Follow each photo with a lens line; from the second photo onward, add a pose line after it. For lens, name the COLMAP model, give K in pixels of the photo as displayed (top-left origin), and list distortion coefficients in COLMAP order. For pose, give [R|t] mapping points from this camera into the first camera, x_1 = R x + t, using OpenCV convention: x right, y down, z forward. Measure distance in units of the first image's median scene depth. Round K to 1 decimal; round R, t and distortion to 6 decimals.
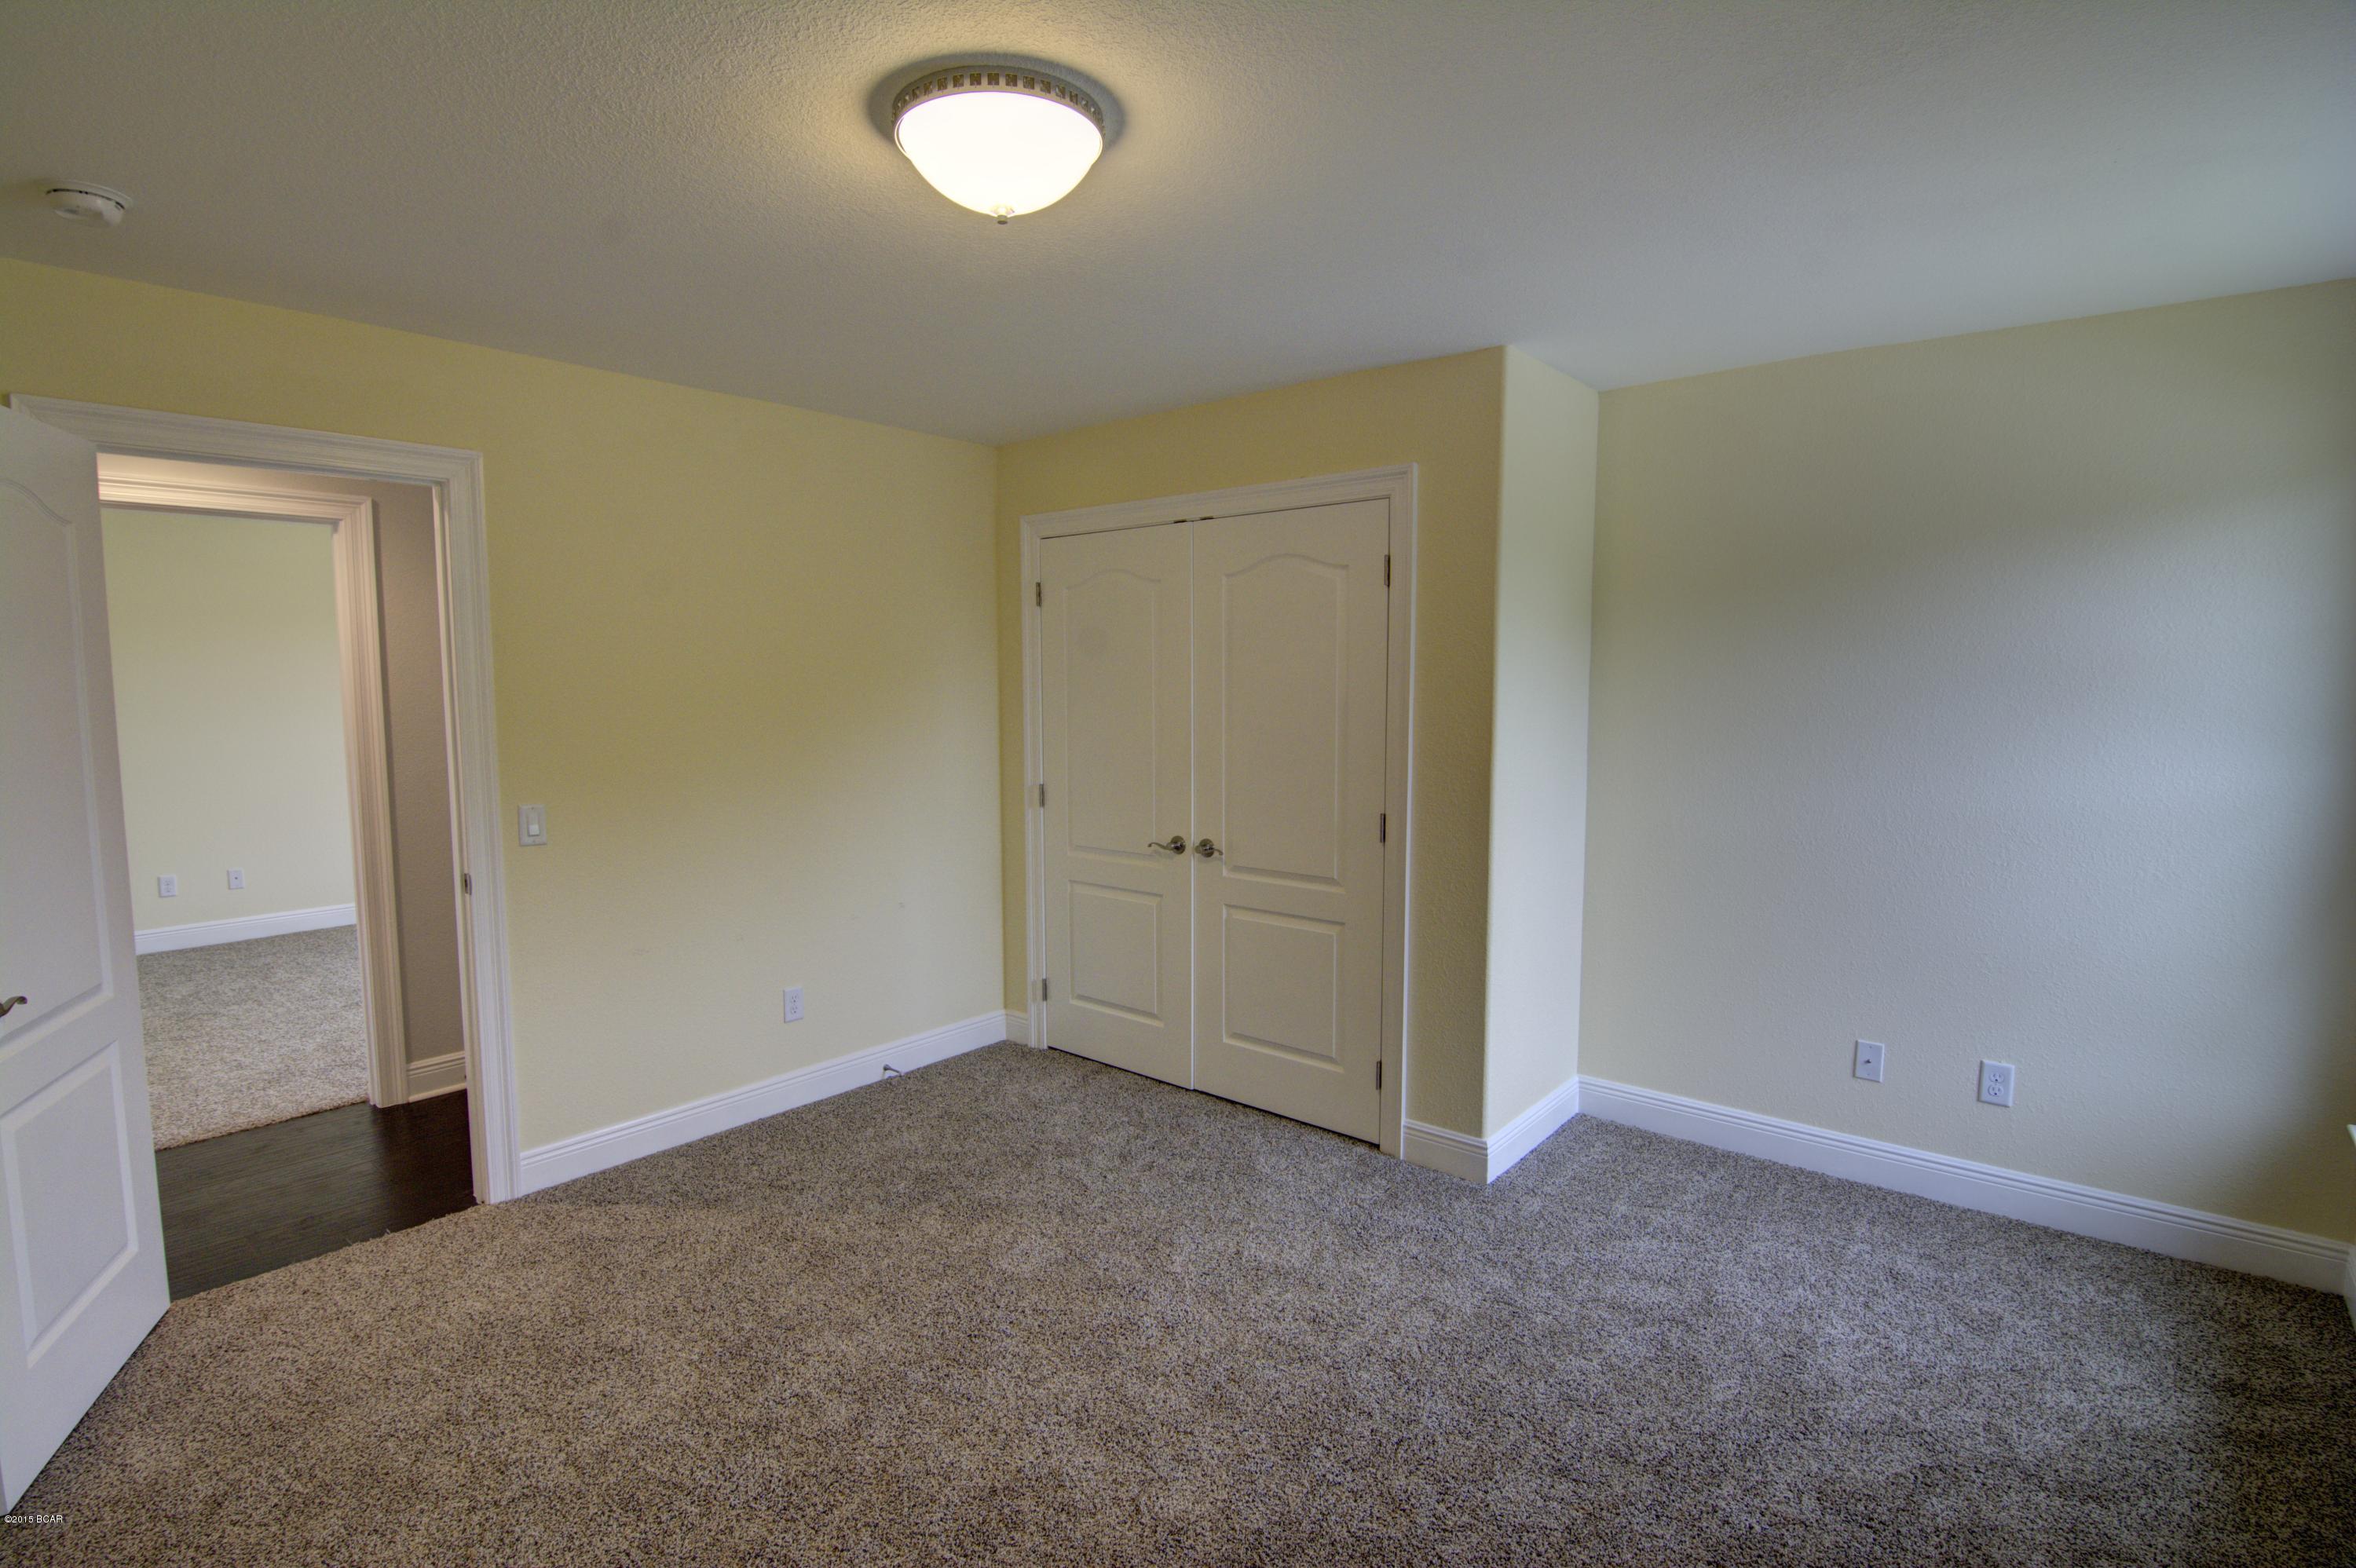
lens RADIAL K [[1128.0, 0, 1163.8], [0, 1128.0, 782.1], [0, 0, 1]] dist [-0.000040, -0.017378]
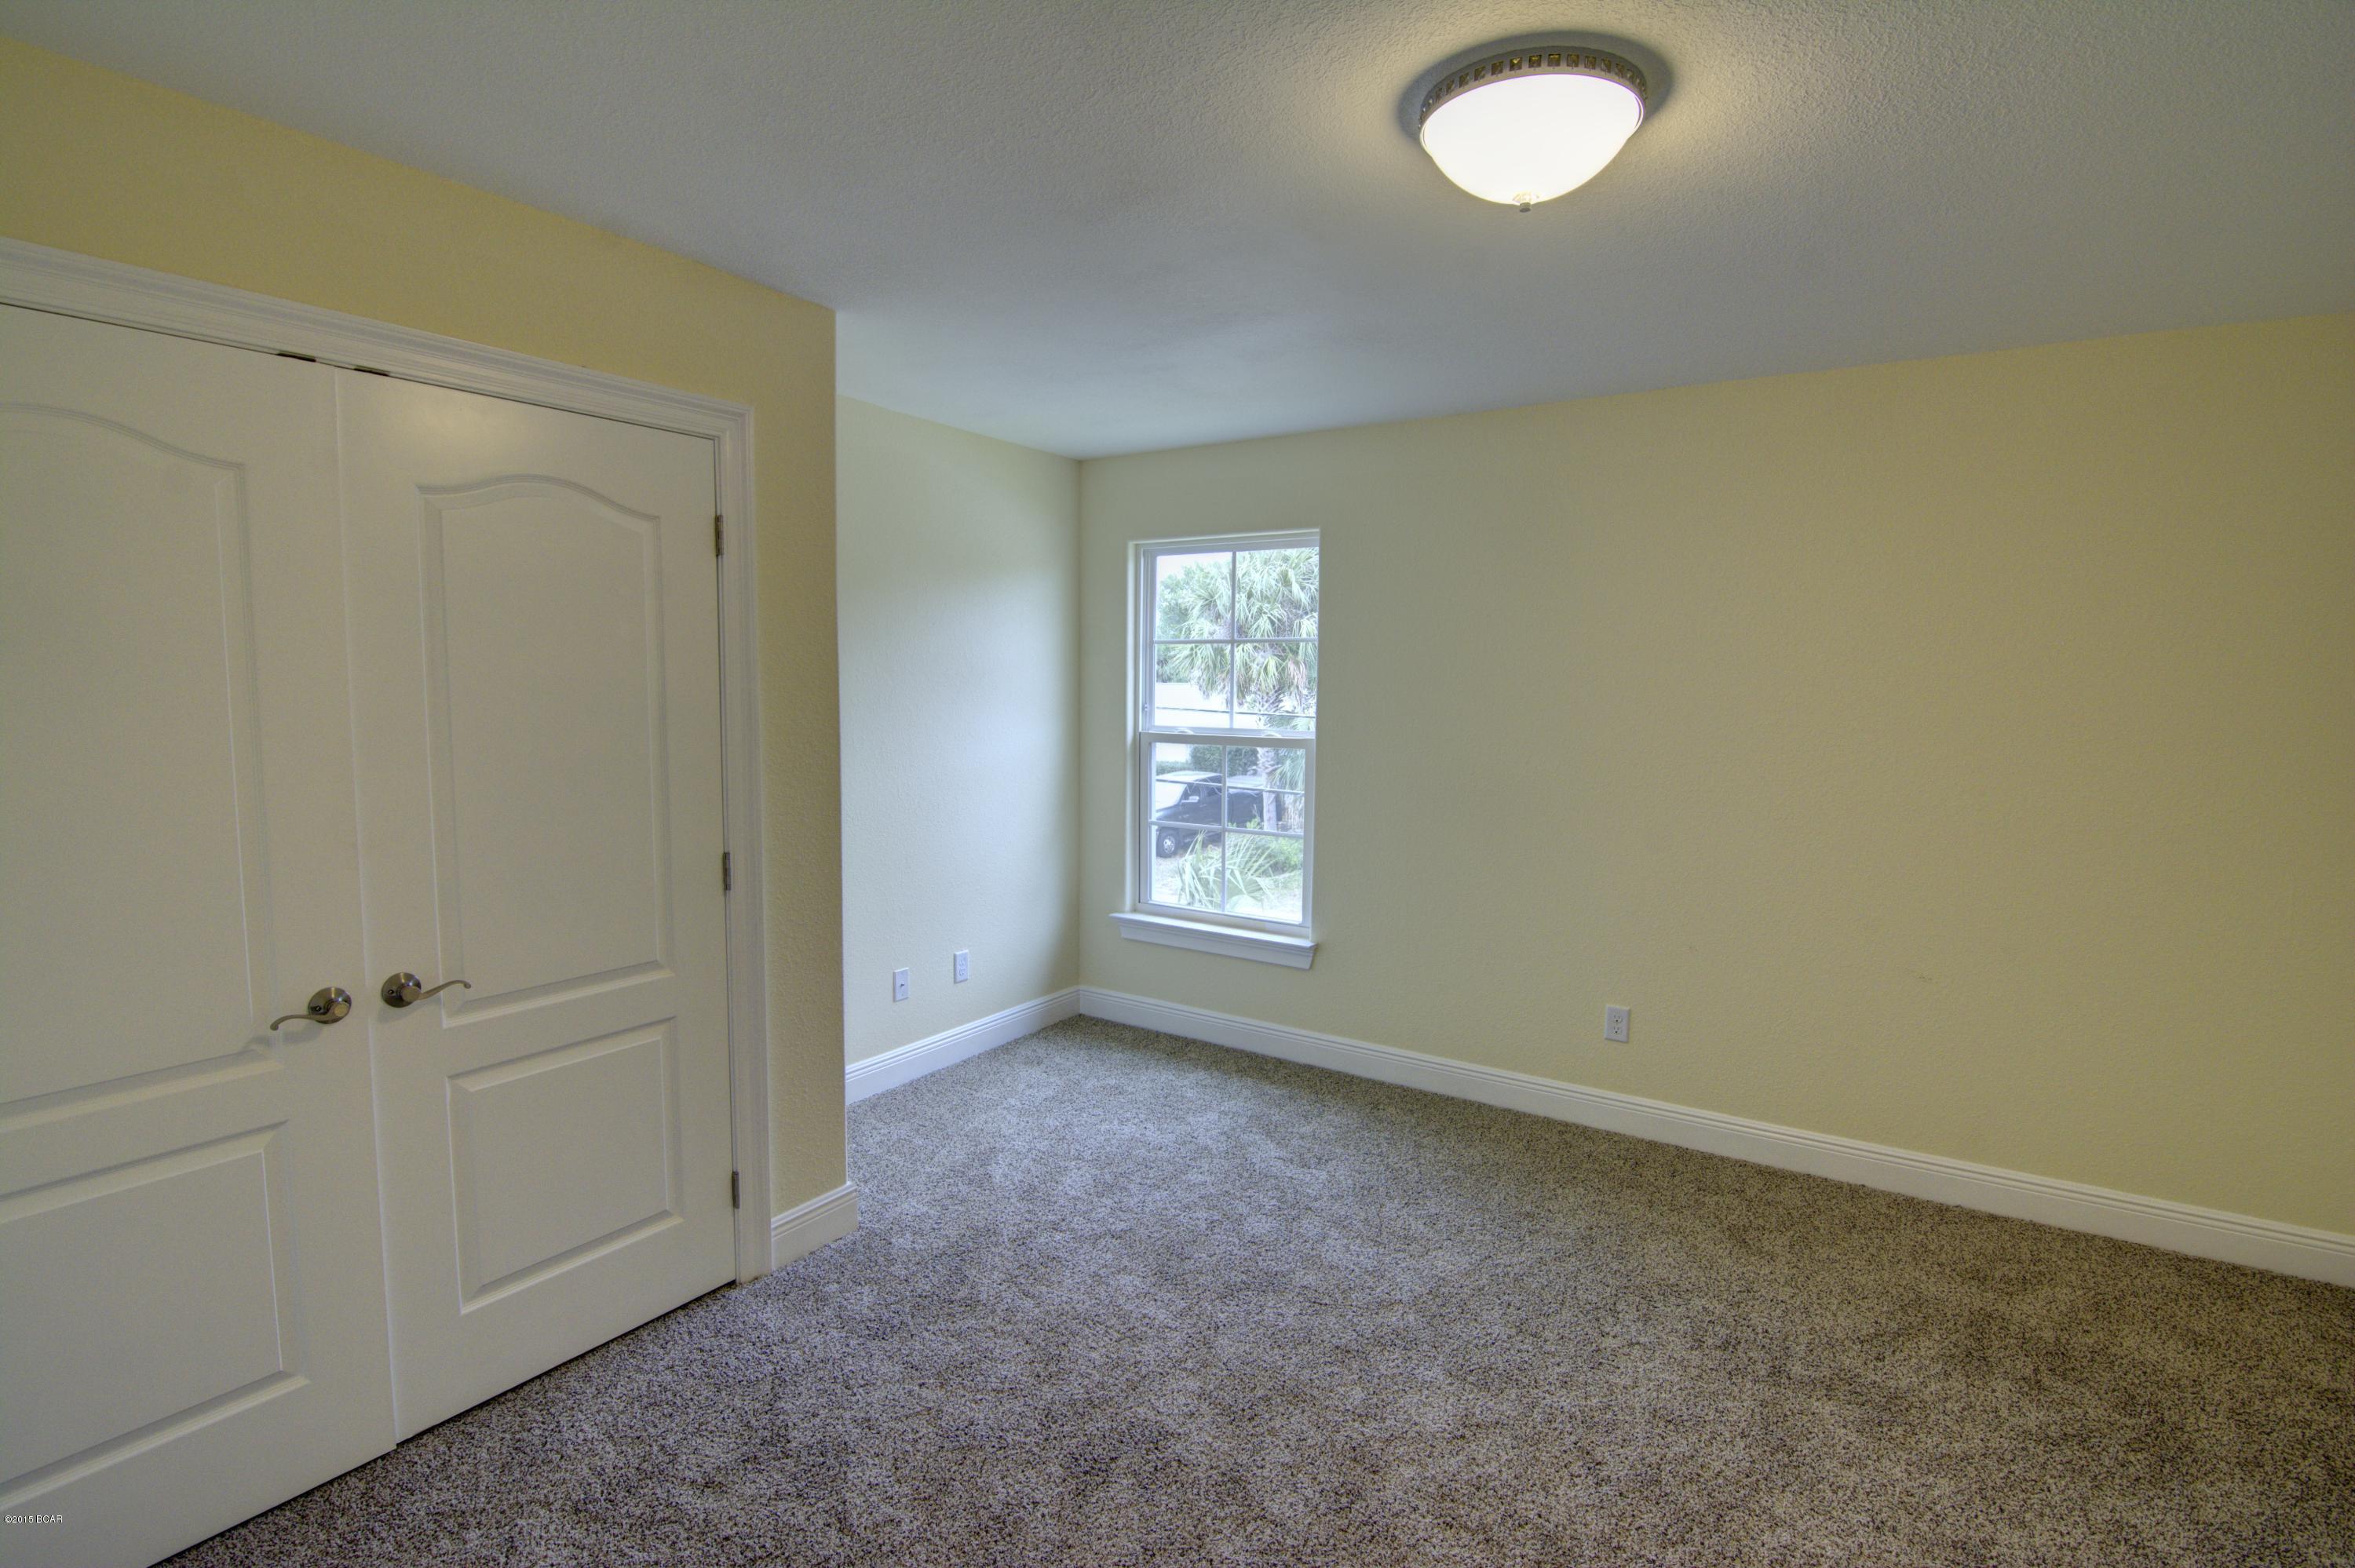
lens RADIAL K [[1144.4, 0, 1177.5], [0, 1144.4, 784.0], [0, 0, 1]] dist [-0.012073, -0.006417]
pose [[-0.122433, -0.094436, 0.987974, -0.612696], [0.081222, 0.991170, 0.104806, -0.075894], [-0.989148, 0.093077, -0.113682, 0.788621]]
